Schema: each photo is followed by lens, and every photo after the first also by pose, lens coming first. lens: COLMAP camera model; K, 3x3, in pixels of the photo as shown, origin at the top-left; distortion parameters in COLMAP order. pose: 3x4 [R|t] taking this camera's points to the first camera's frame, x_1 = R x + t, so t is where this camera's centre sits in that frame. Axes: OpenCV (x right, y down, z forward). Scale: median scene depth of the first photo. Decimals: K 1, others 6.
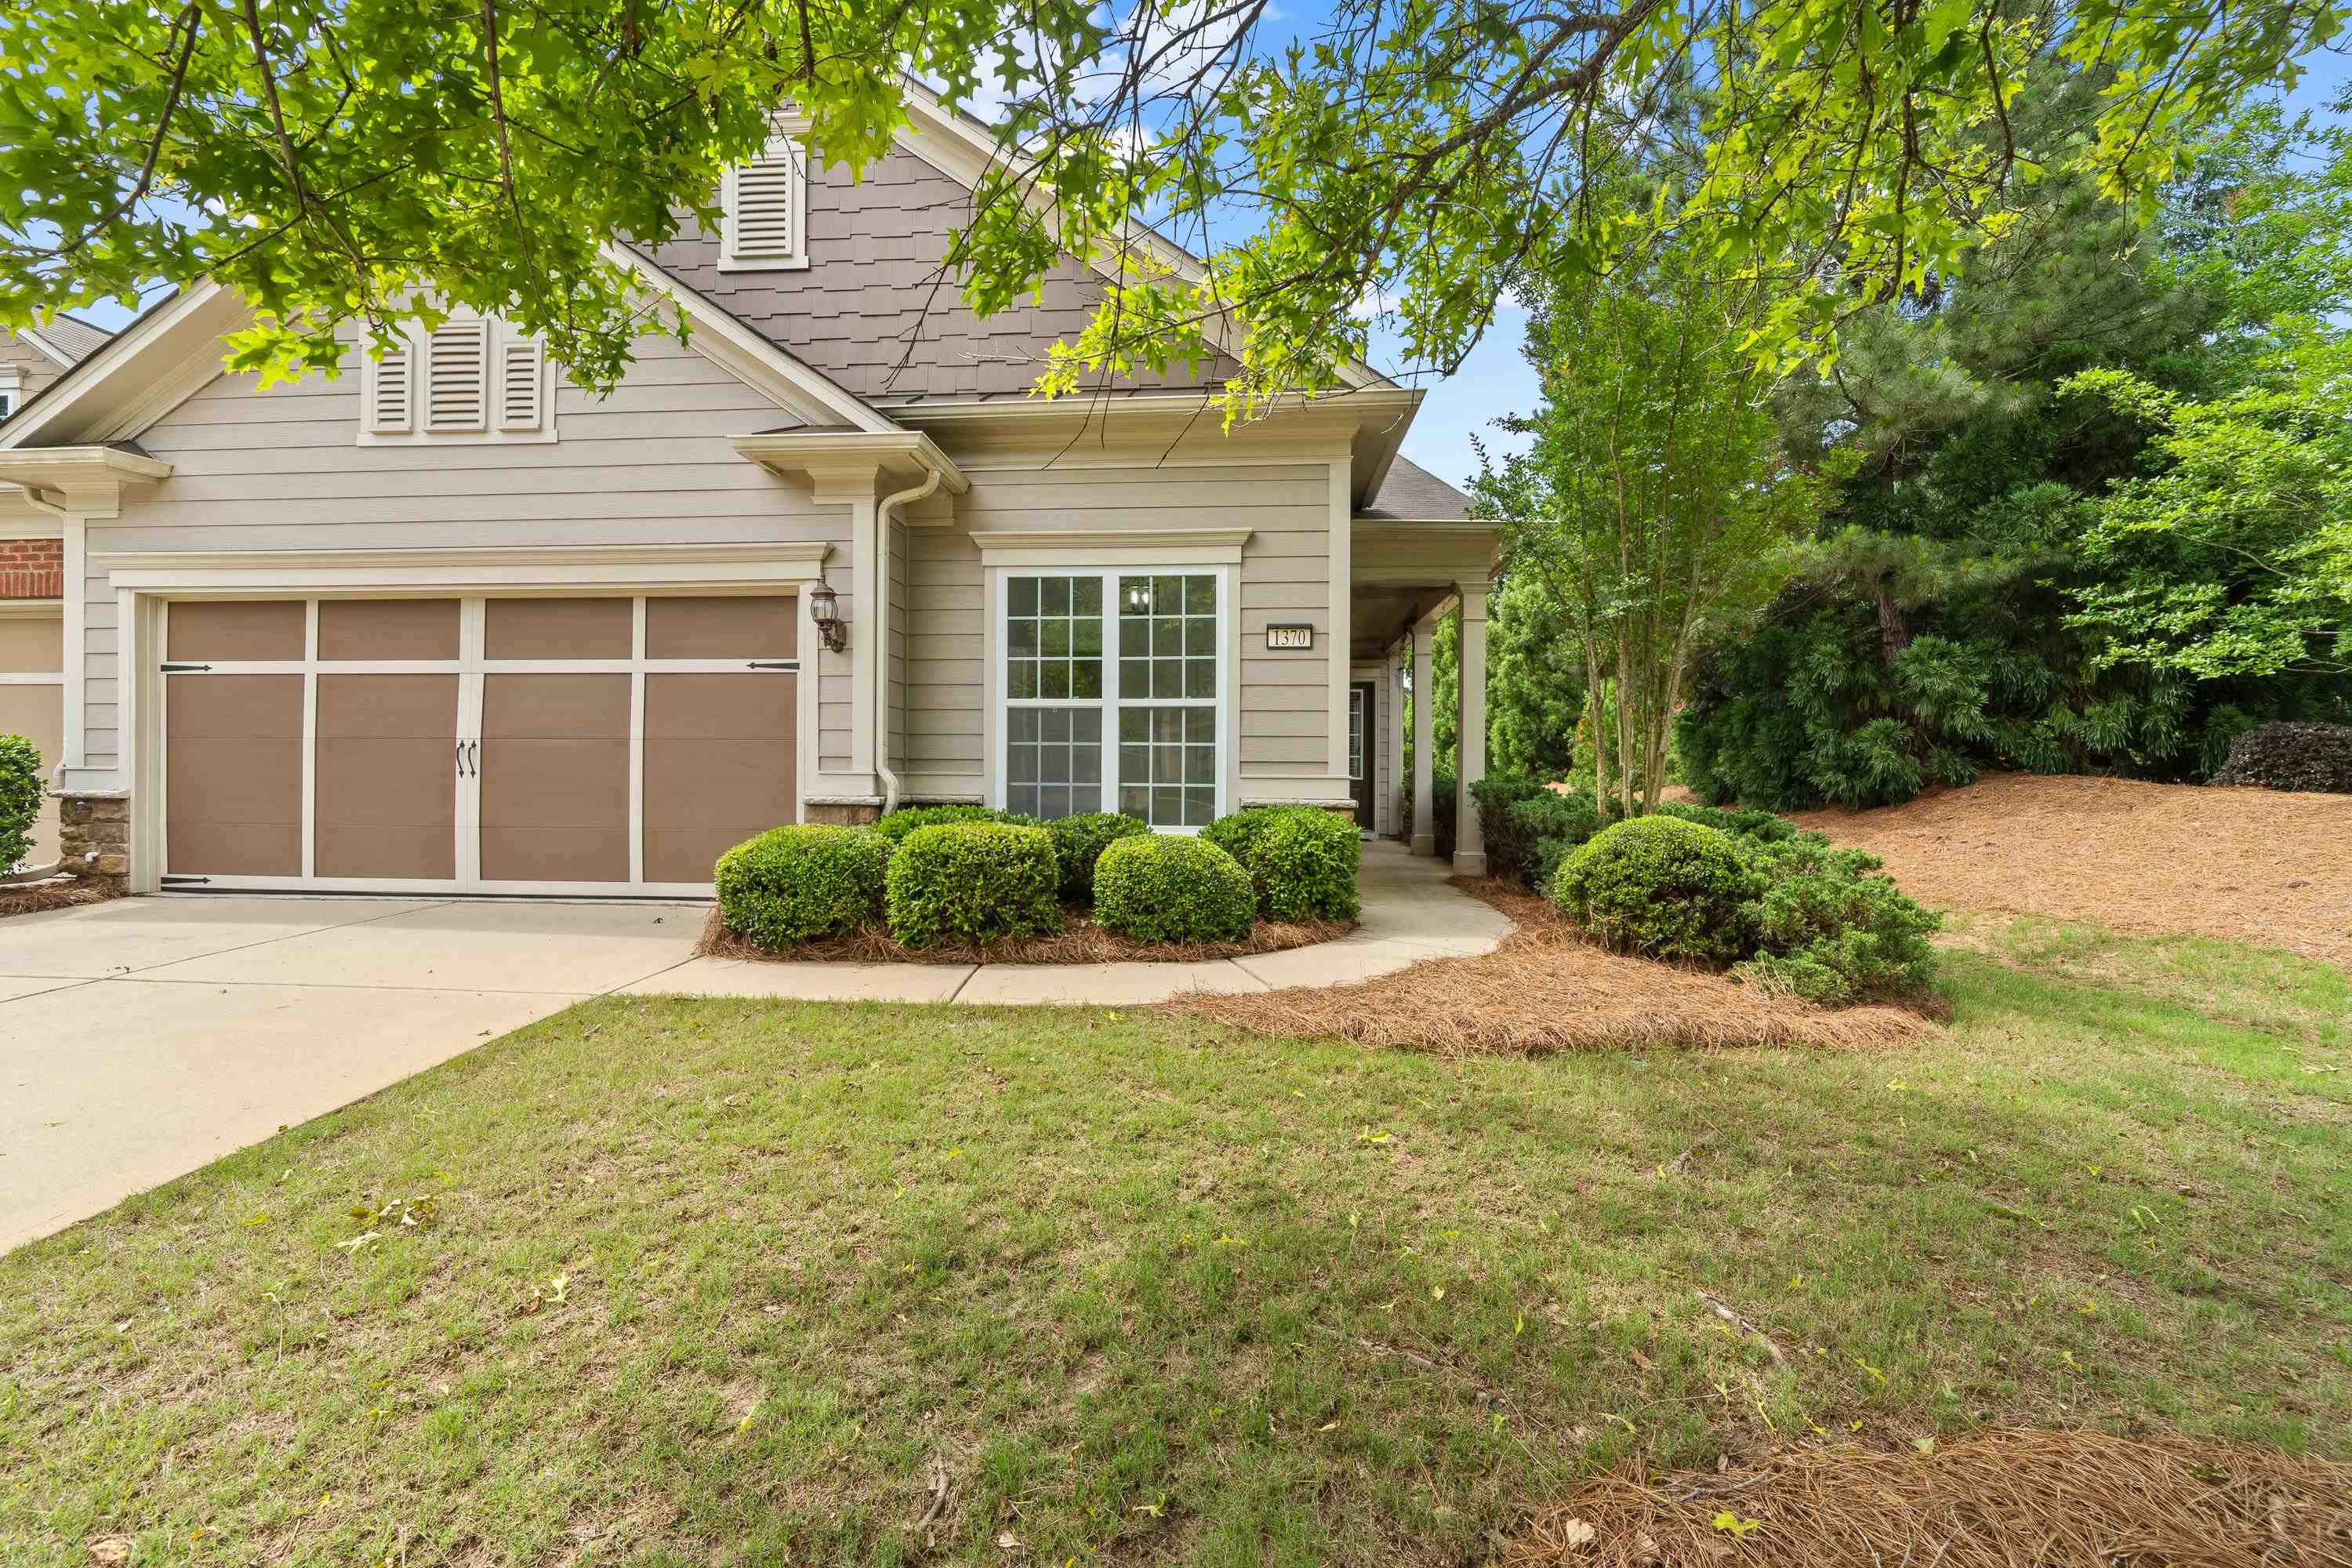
lens RADIAL K [[970.1, 0, 1172.1], [0, 970.1, 777.3], [0, 0, 1]] dist [-0.008075, 0.001526]
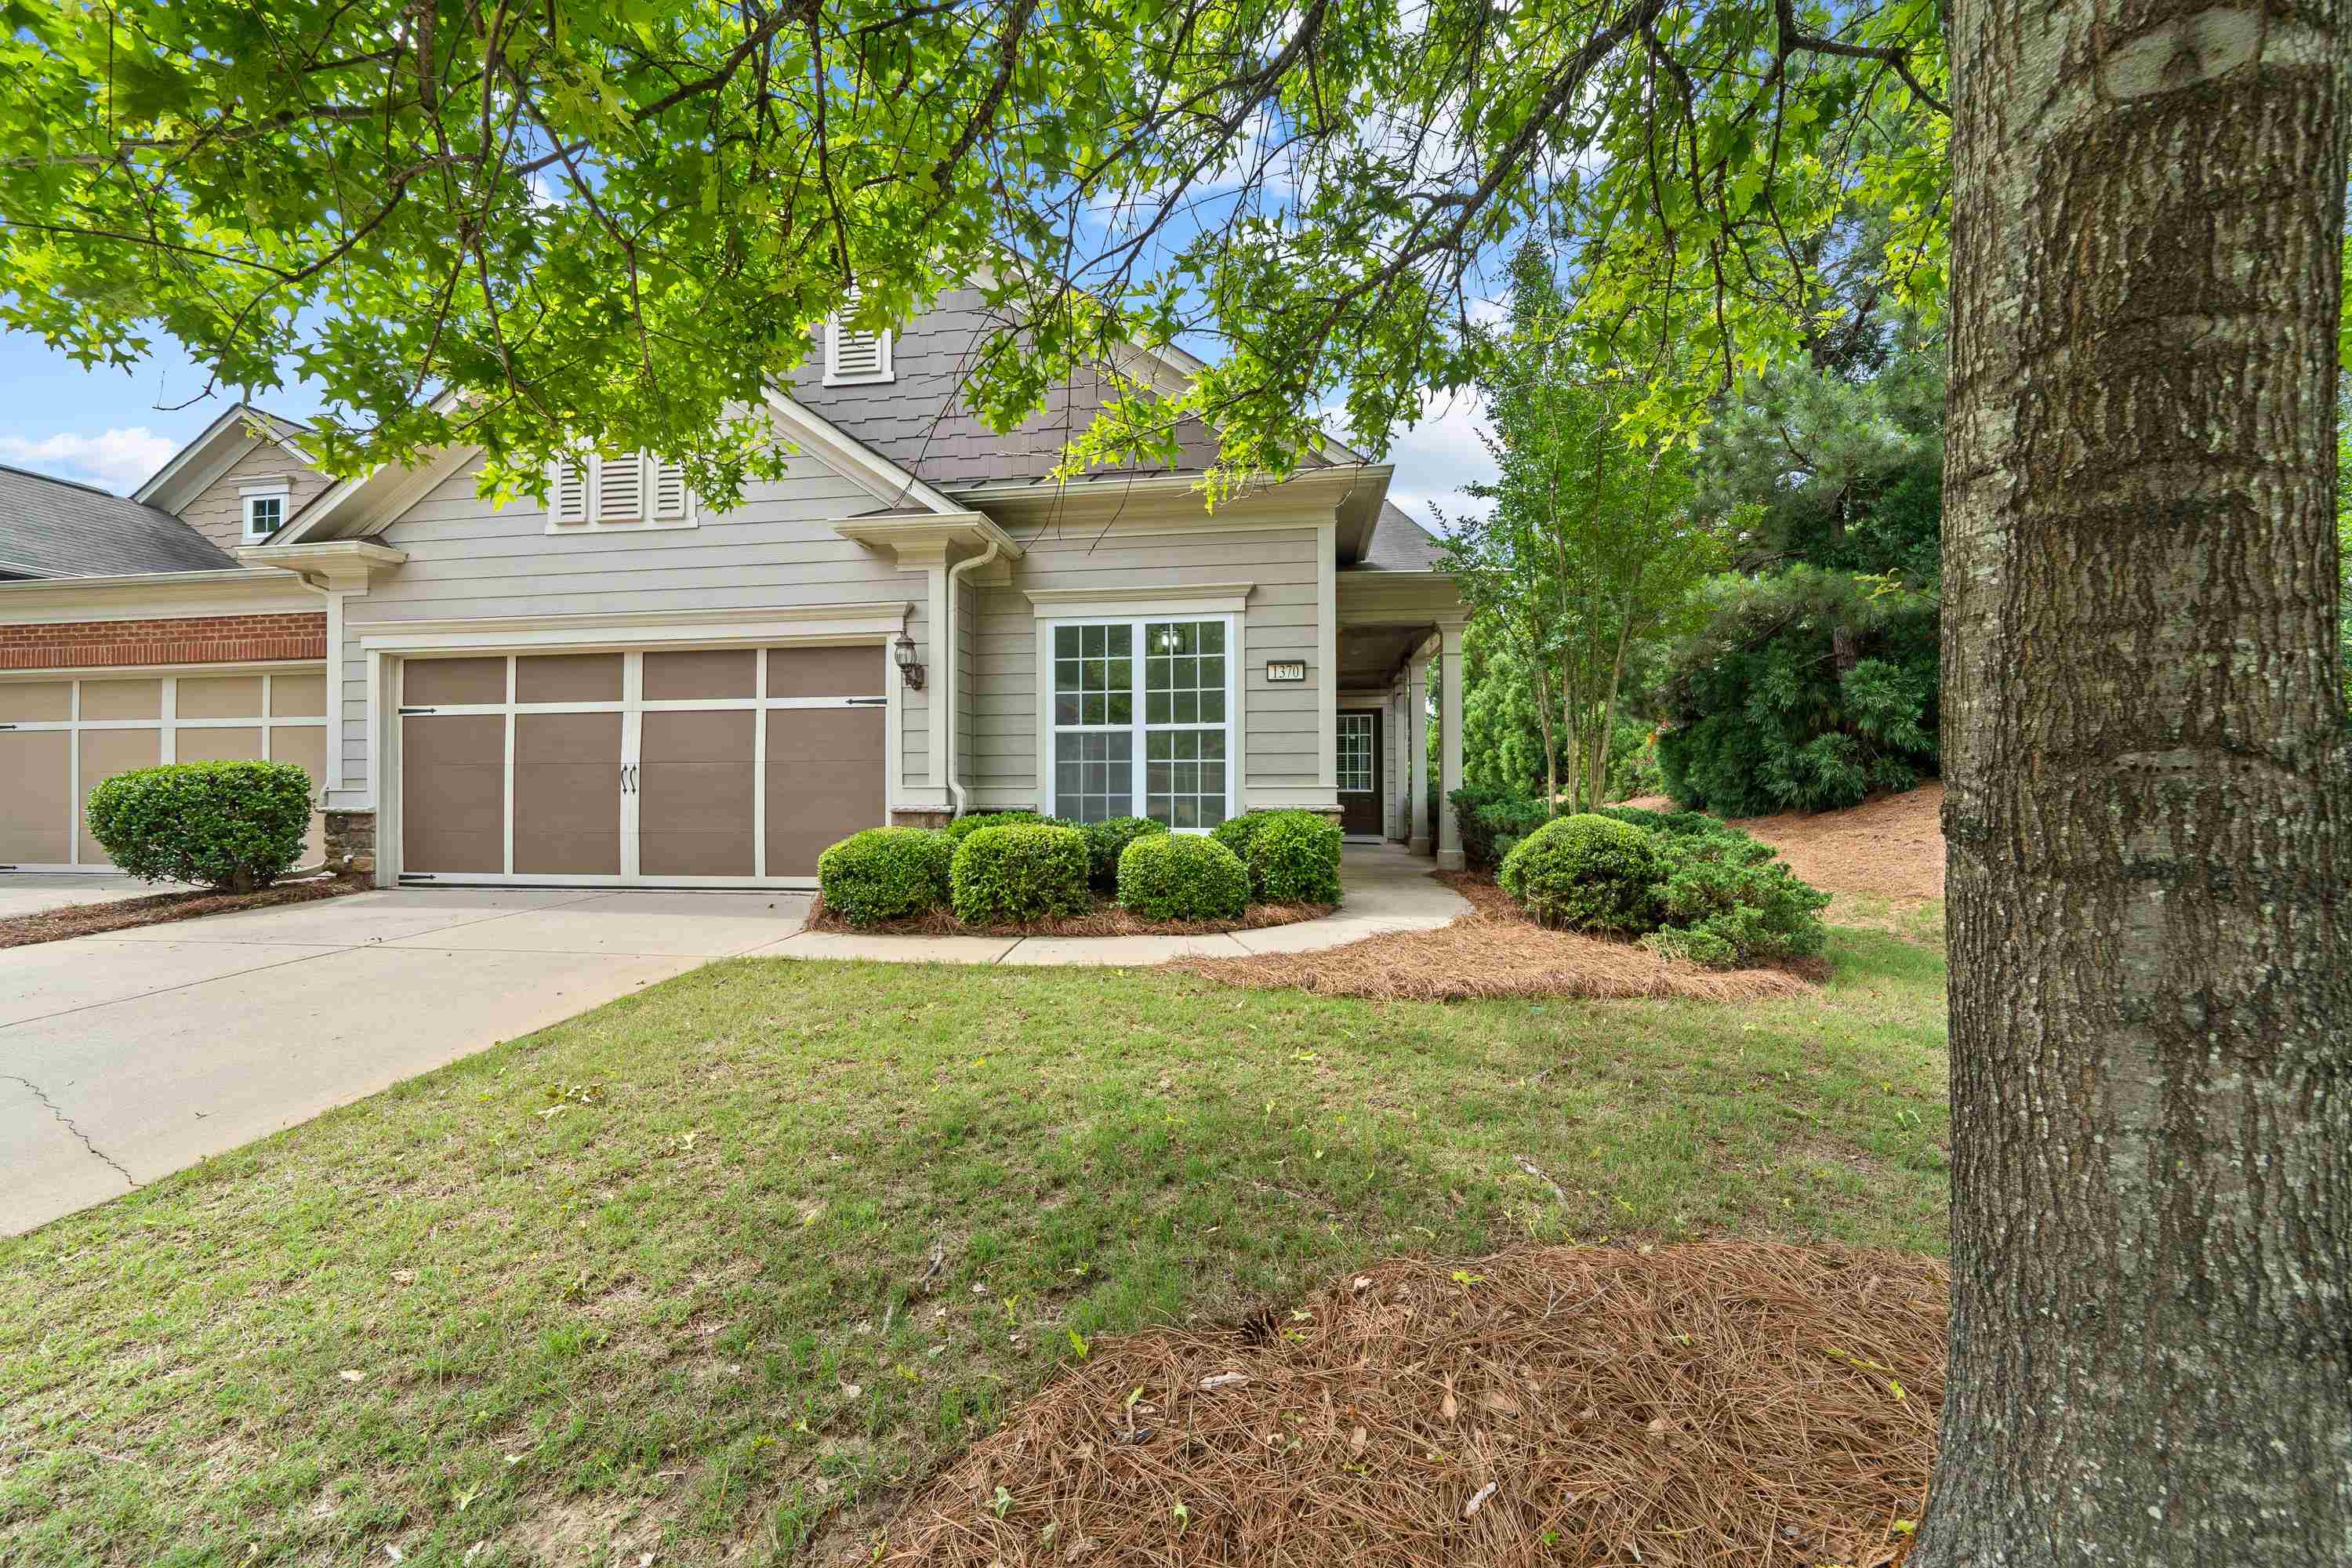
lens RADIAL K [[851.8, 0, 1181.8], [0, 851.8, 784.0], [0, 0, 1]] dist [-0.006746, 0.000029]
pose [[0.998411, -0.011062, -0.055262, 0.049496], [0.010285, 0.999844, -0.014330, 0.010099], [0.055412, 0.013739, 0.998369, -0.064261]]
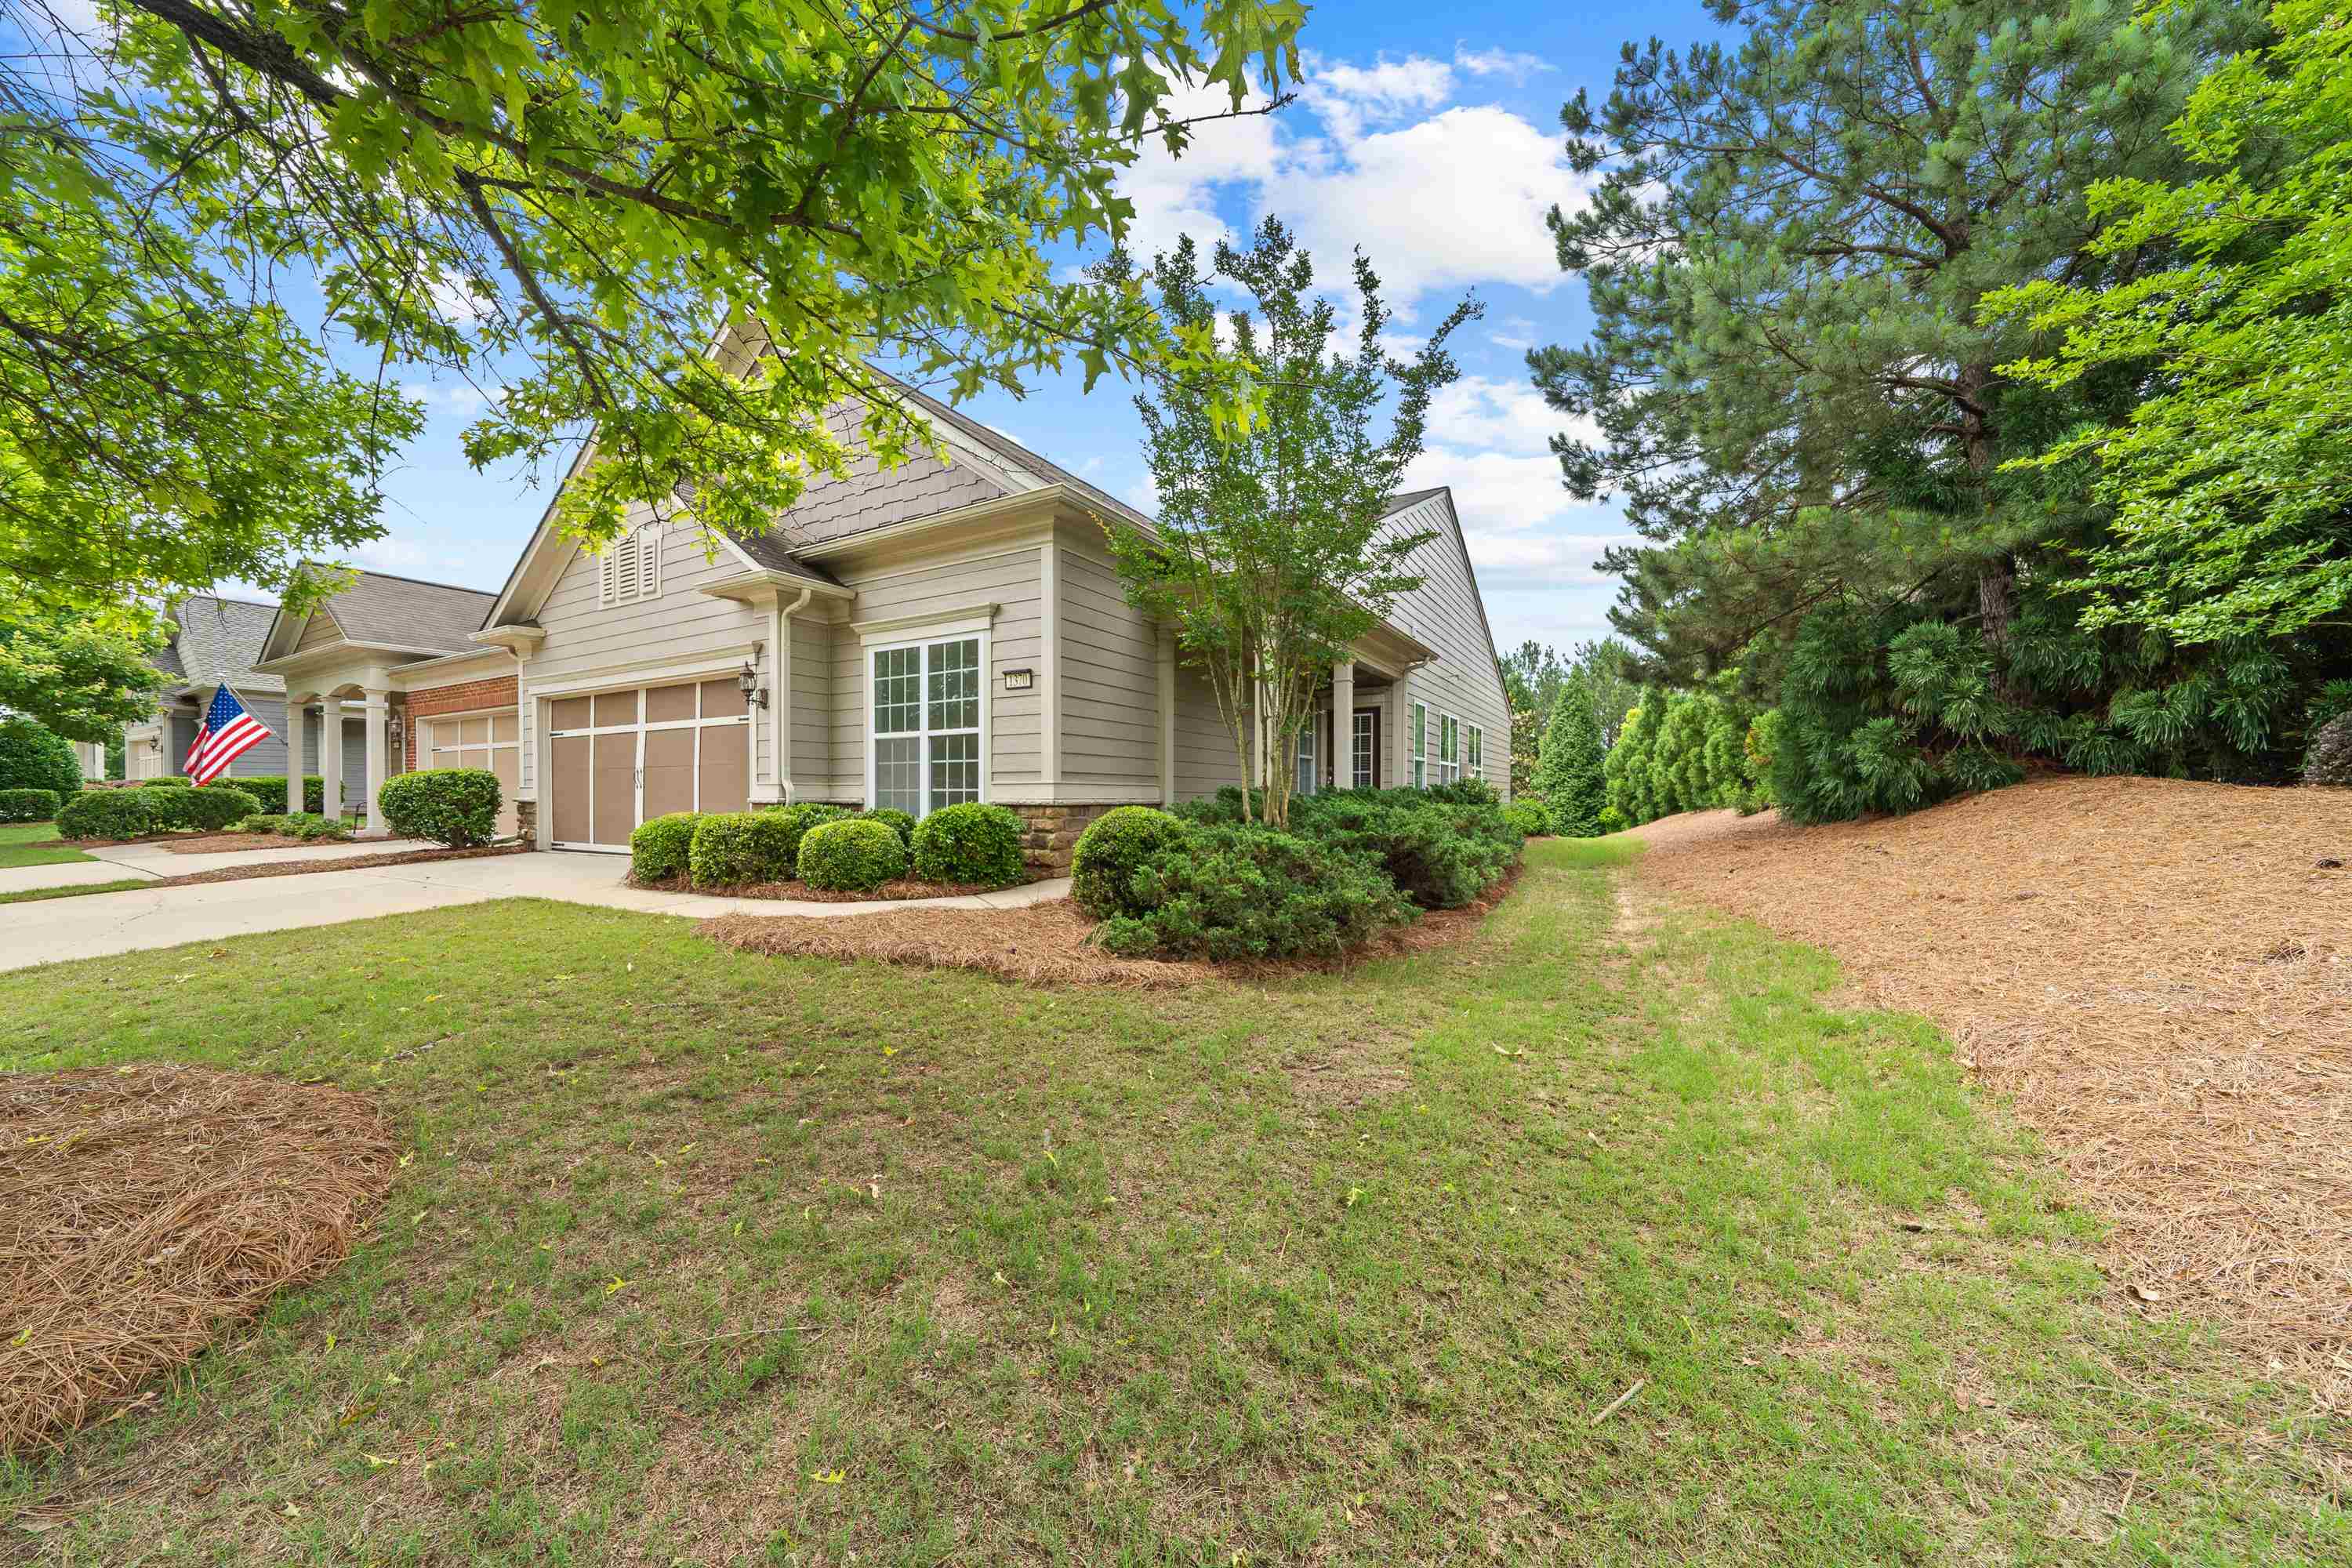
lens RADIAL K [[810.9, 0, 1164.6], [0, 810.9, 803.8], [0, 0, 1]] dist [-0.011285, 0.000916]
pose [[0.902166, -0.001700, -0.431385, 0.794185], [0.003166, 0.999991, 0.002680, 0.025808], [0.431377, -0.003784, 0.902164, 0.071326]]
